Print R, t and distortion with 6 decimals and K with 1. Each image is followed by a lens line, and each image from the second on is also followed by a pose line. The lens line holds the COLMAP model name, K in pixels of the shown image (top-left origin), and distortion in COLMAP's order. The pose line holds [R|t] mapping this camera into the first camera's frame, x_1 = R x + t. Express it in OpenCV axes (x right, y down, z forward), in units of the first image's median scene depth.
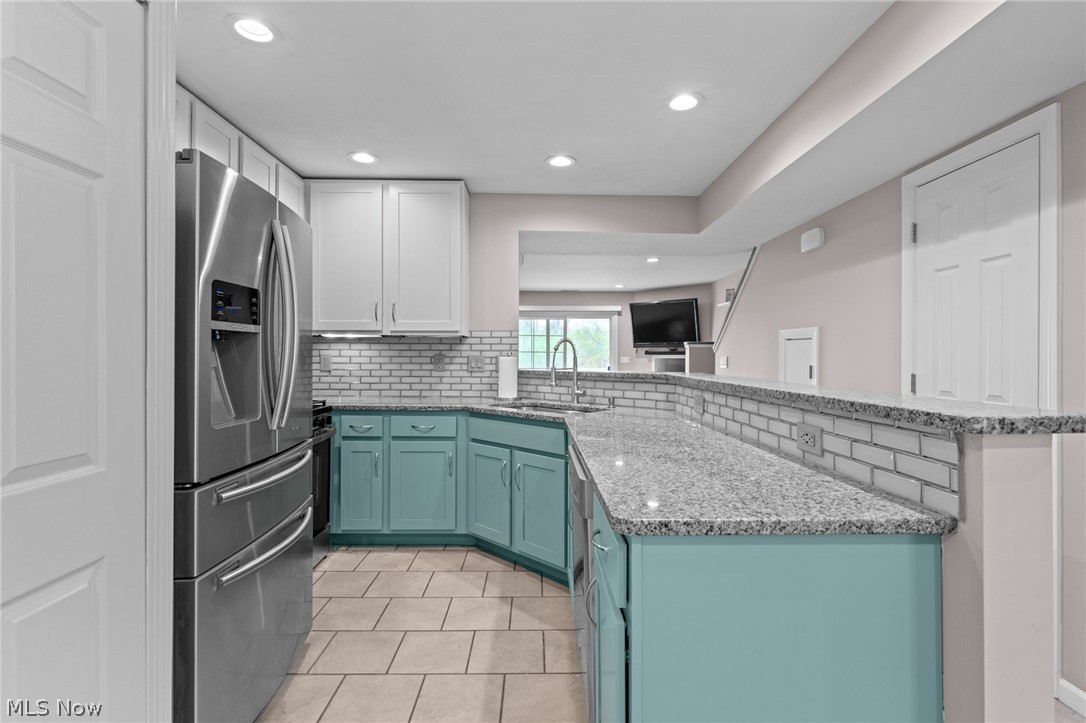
lens RADIAL K [[524.1, 0, 541.8], [0, 524.1, 356.9], [0, 0, 1]] dist [0.001865, -0.001956]
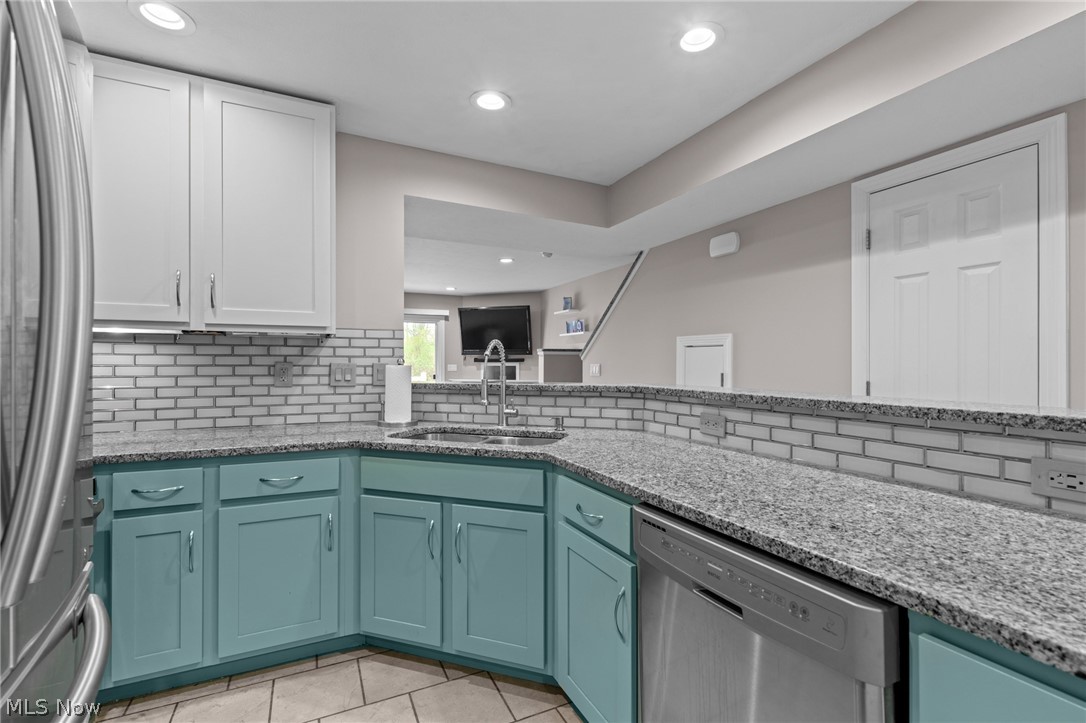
lens RADIAL K [[490.9, 0, 545.4], [0, 490.9, 363.4], [0, 0, 1]] dist [-0.004539, 0.001367]
pose [[0.901362, -0.001827, 0.433063, -0.190815], [0.002549, 0.999996, -0.001087, -0.001509], [-0.433059, 0.002084, 0.901363, 0.333783]]
